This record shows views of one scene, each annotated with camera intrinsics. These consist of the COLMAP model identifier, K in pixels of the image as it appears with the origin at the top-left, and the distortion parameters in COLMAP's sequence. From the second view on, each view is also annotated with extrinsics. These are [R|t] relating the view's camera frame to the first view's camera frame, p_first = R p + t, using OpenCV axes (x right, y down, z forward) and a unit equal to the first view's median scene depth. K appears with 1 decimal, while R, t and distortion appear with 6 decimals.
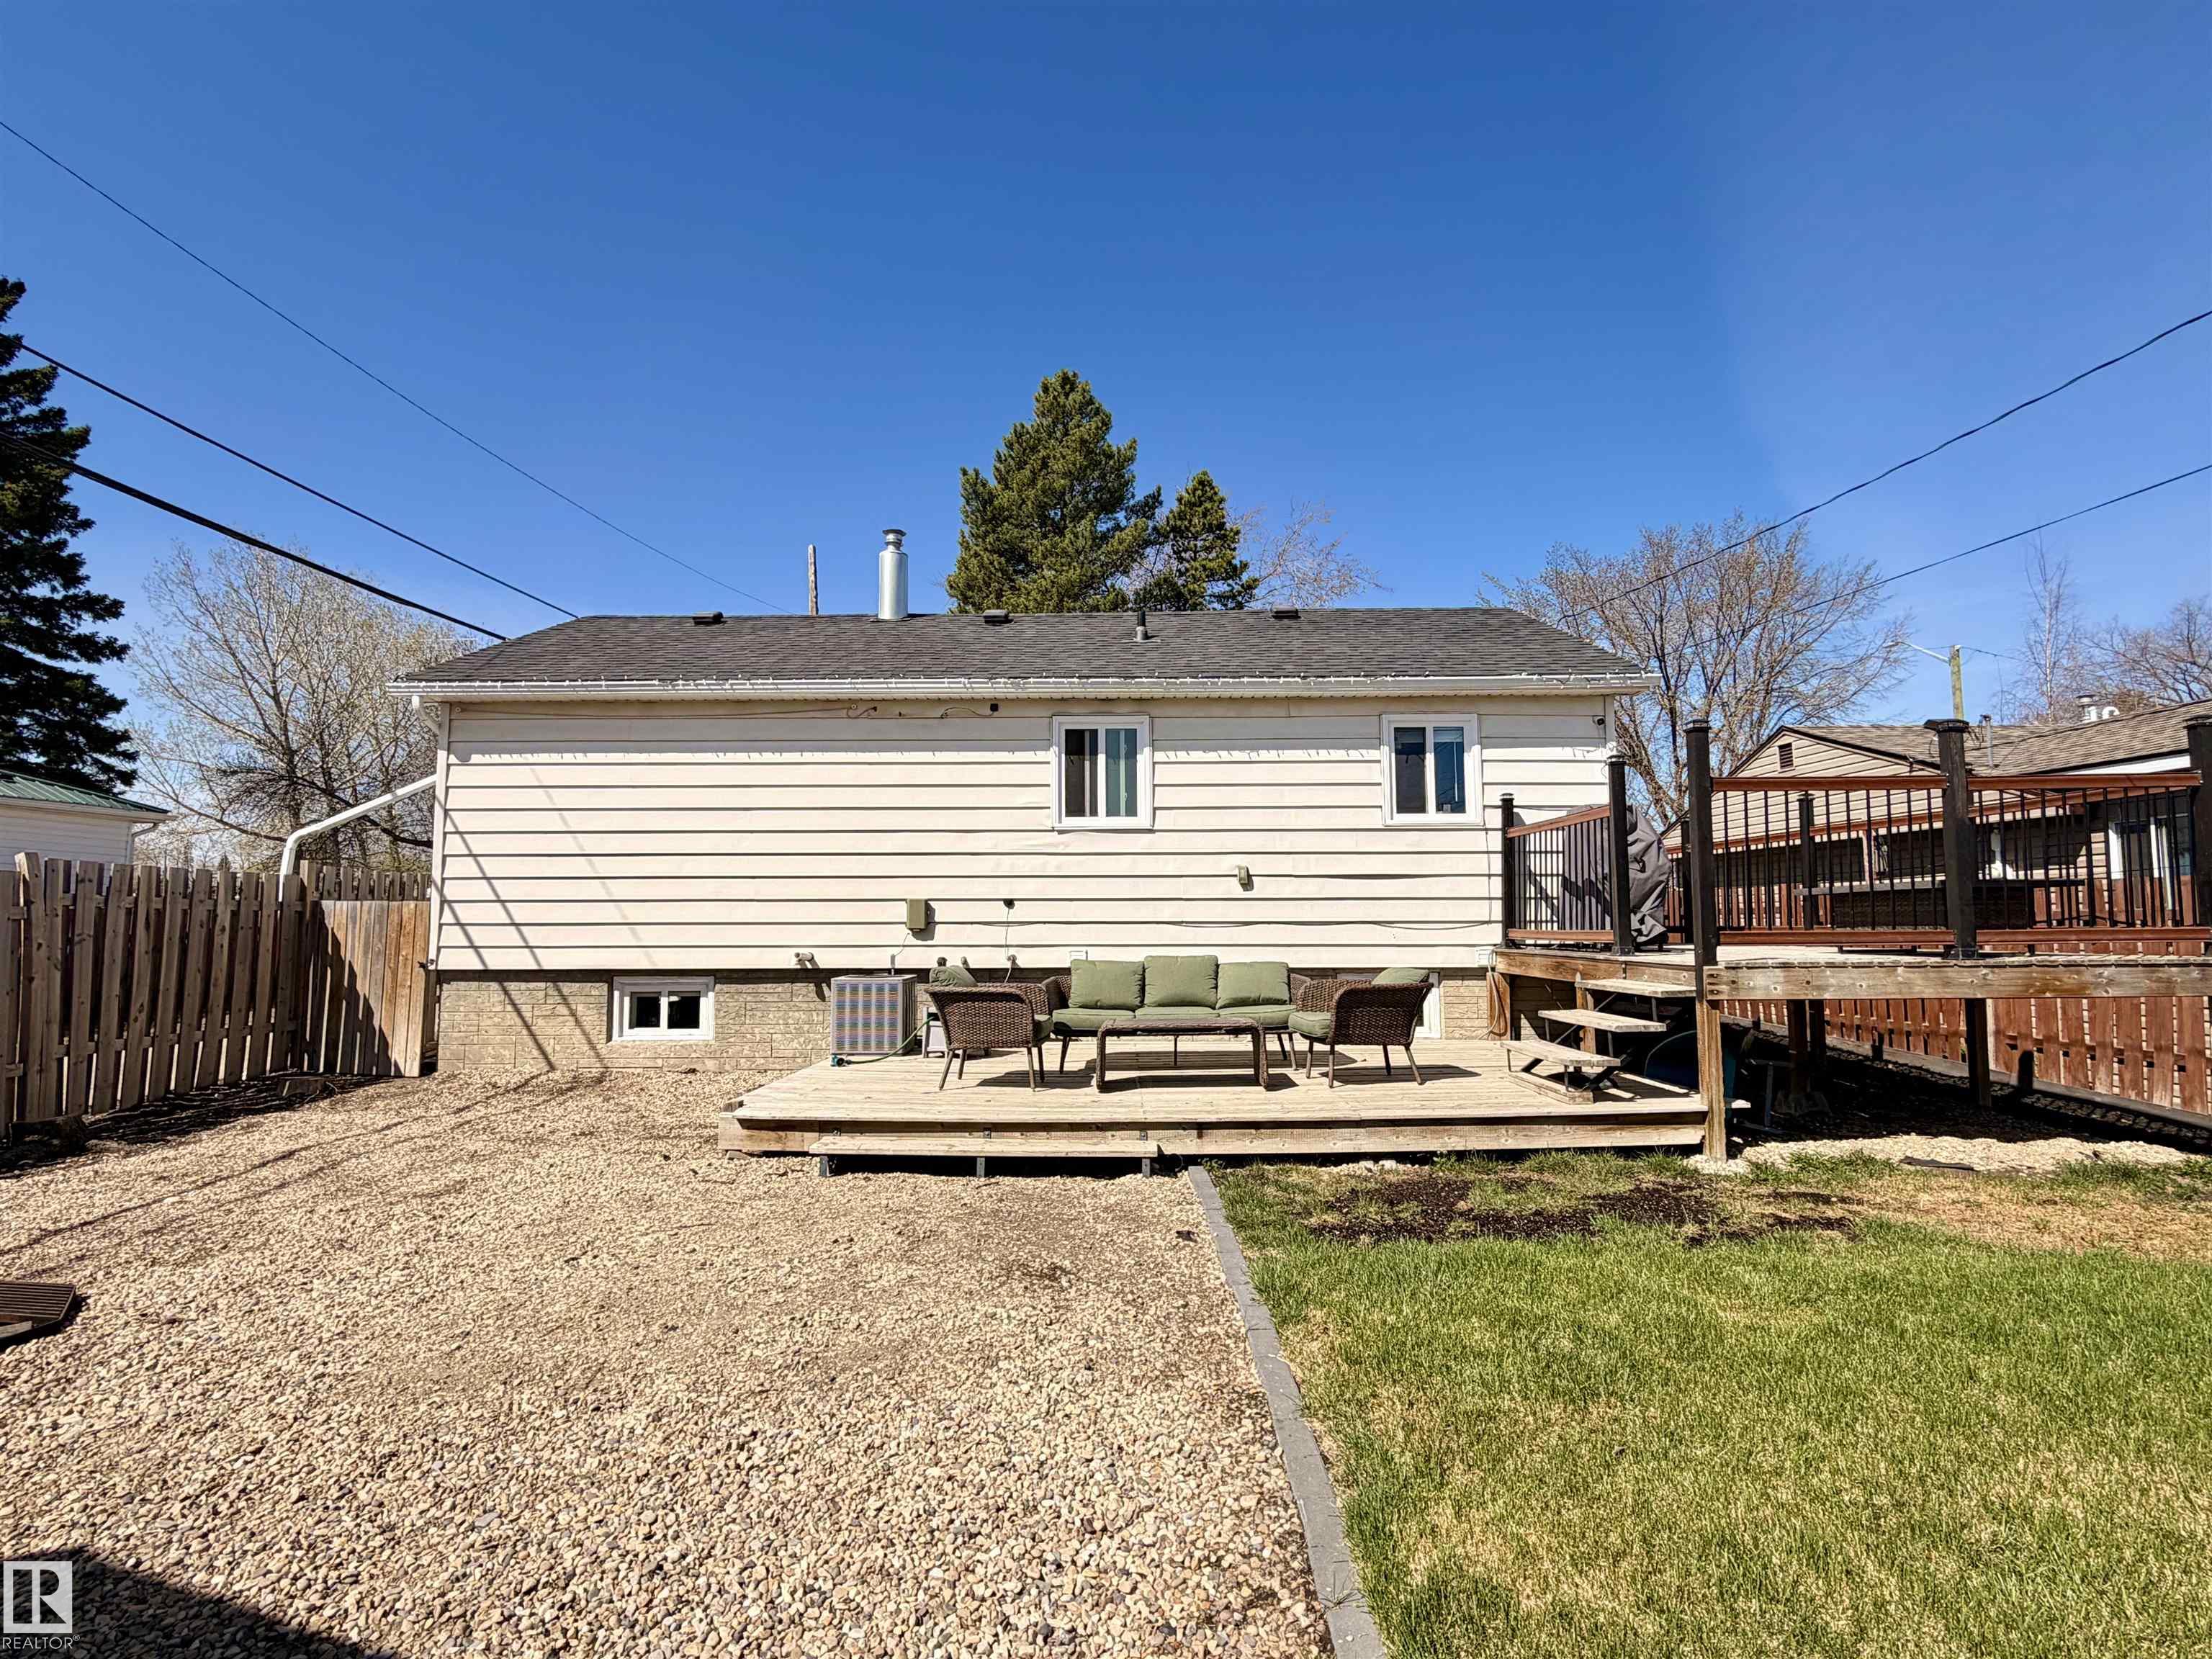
lens RADIAL K [[1097.8, 0, 1106.0], [0, 1097.8, 829.5], [0, 0, 1]] dist [0.000084, -0.001401]
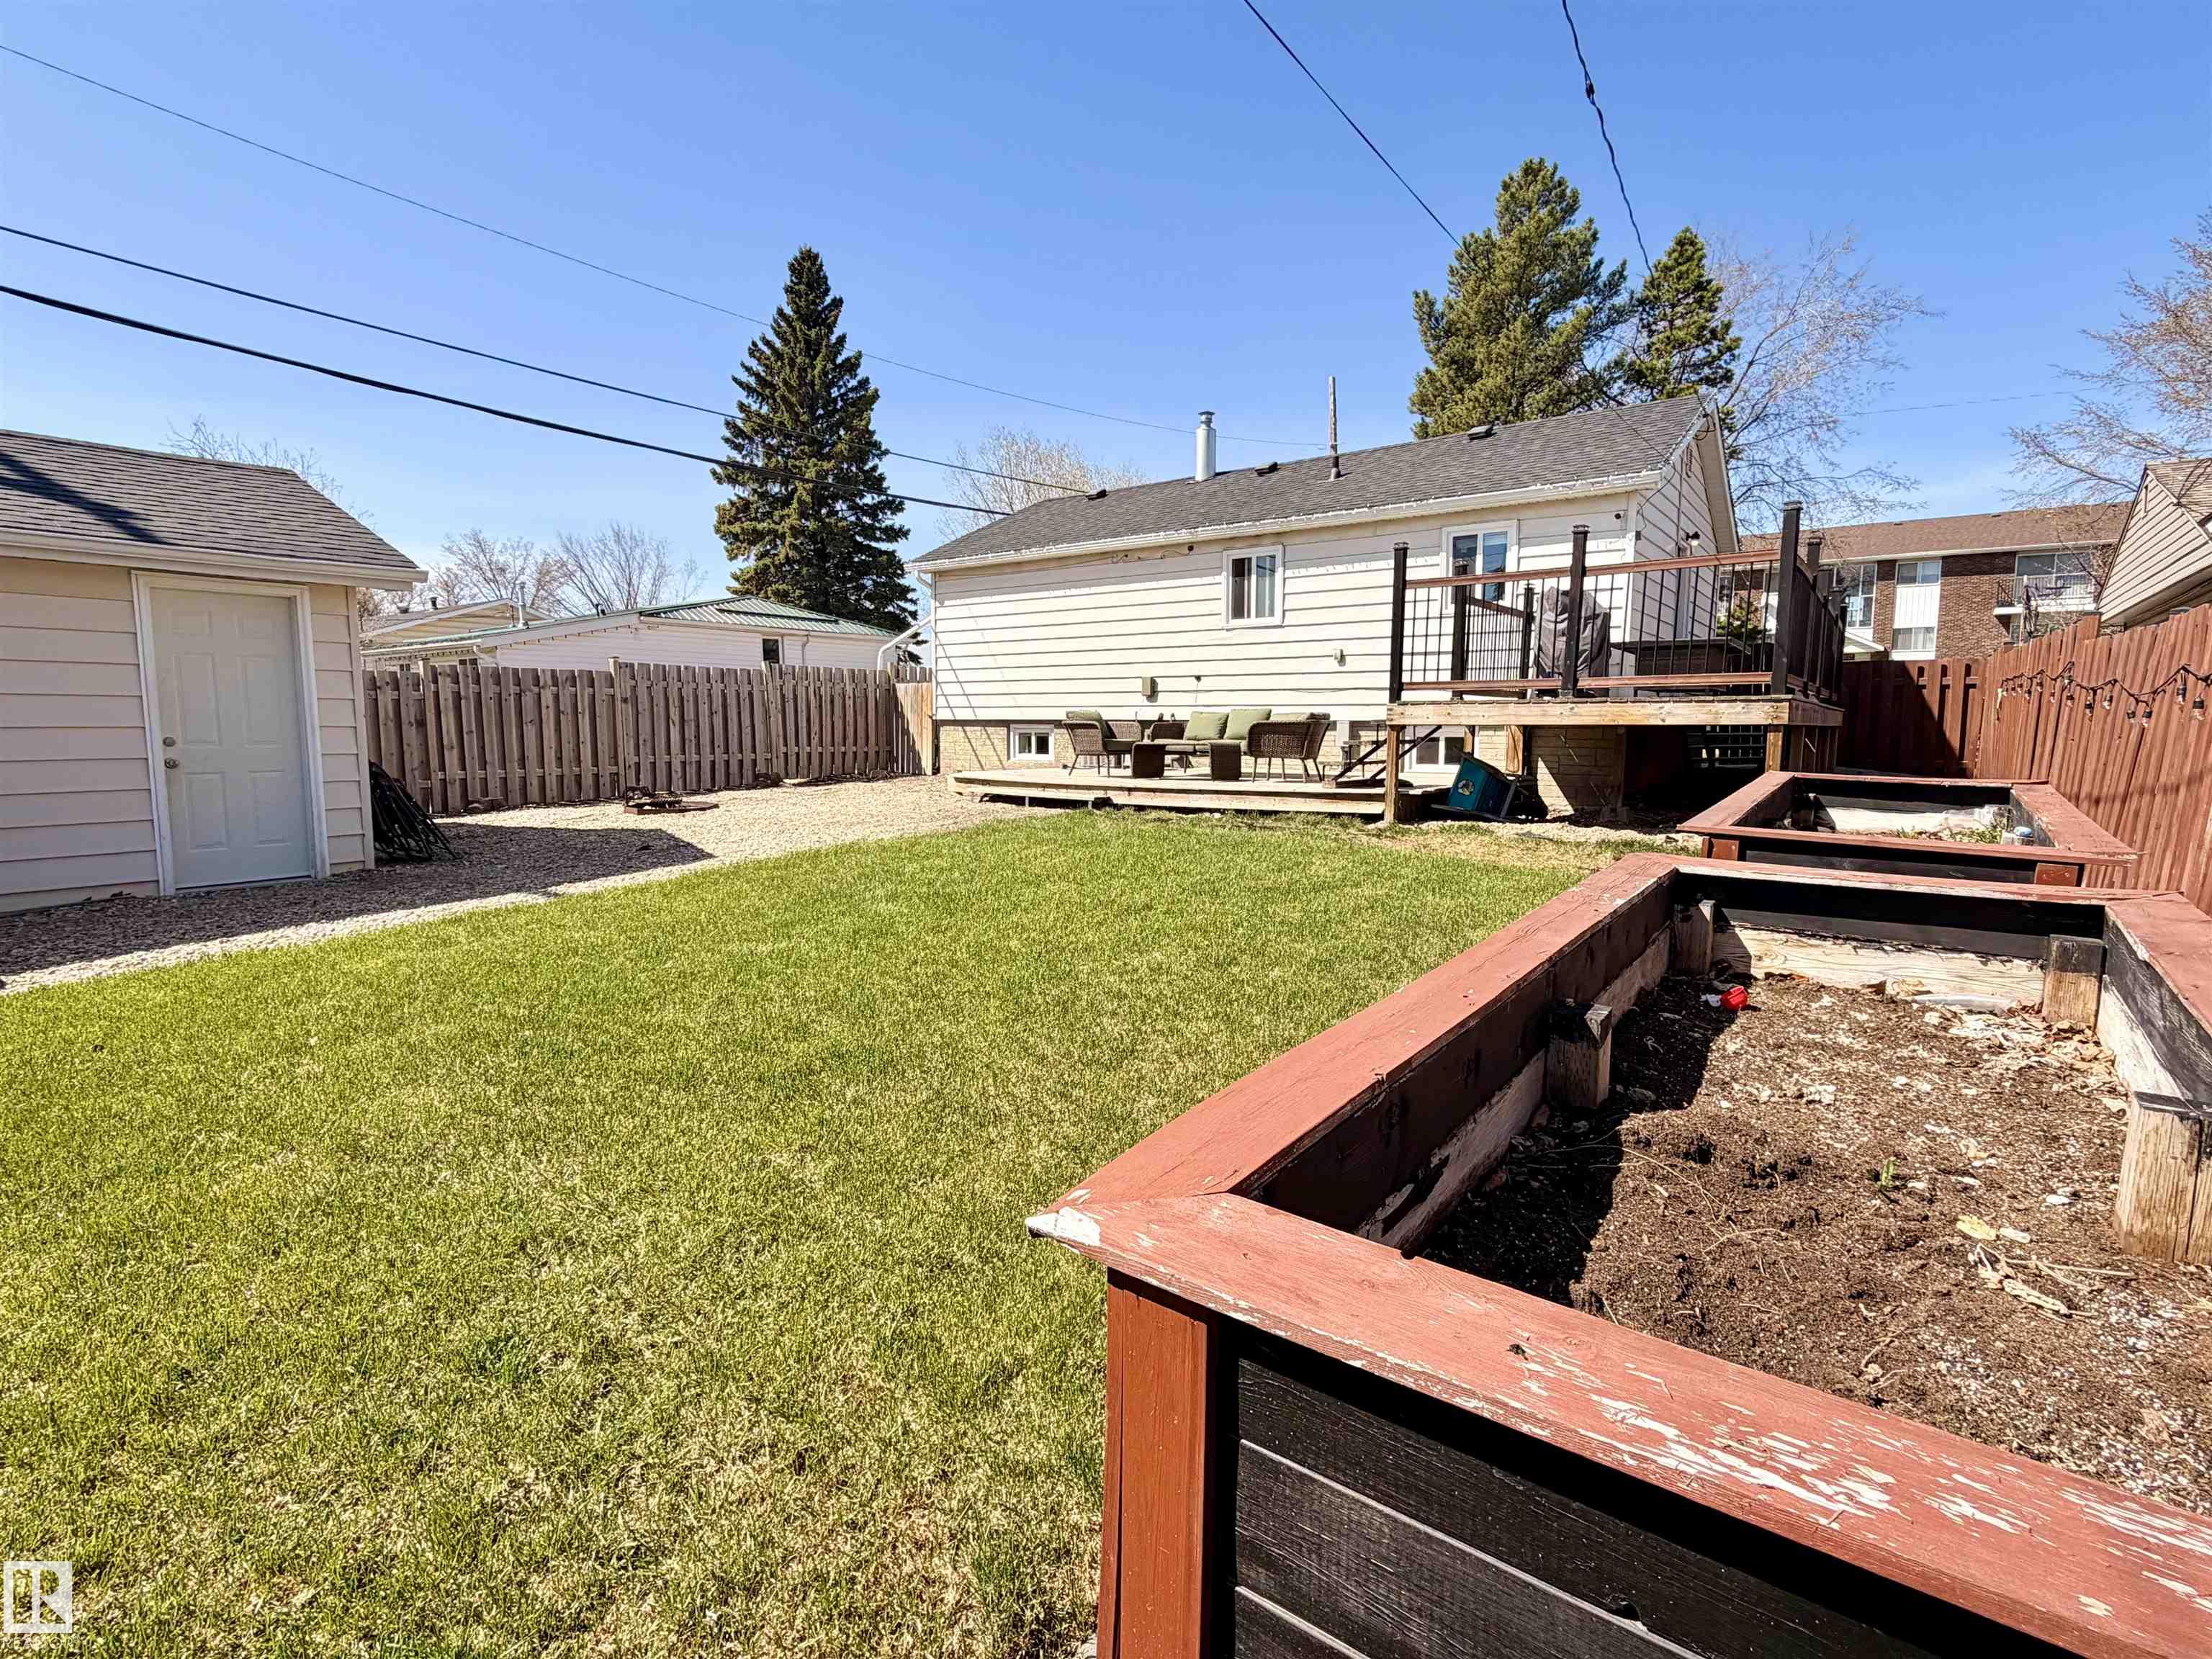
lens RADIAL K [[1071.6, 0, 1106.0], [0, 1071.6, 829.5], [0, 0, 1]] dist [-0.002105, -0.000481]
pose [[0.806071, 0.065273, -0.588208, 0.699845], [0.045255, 0.984191, 0.171232, 0.012408], [0.590086, -0.164645, 0.790374, -0.301486]]
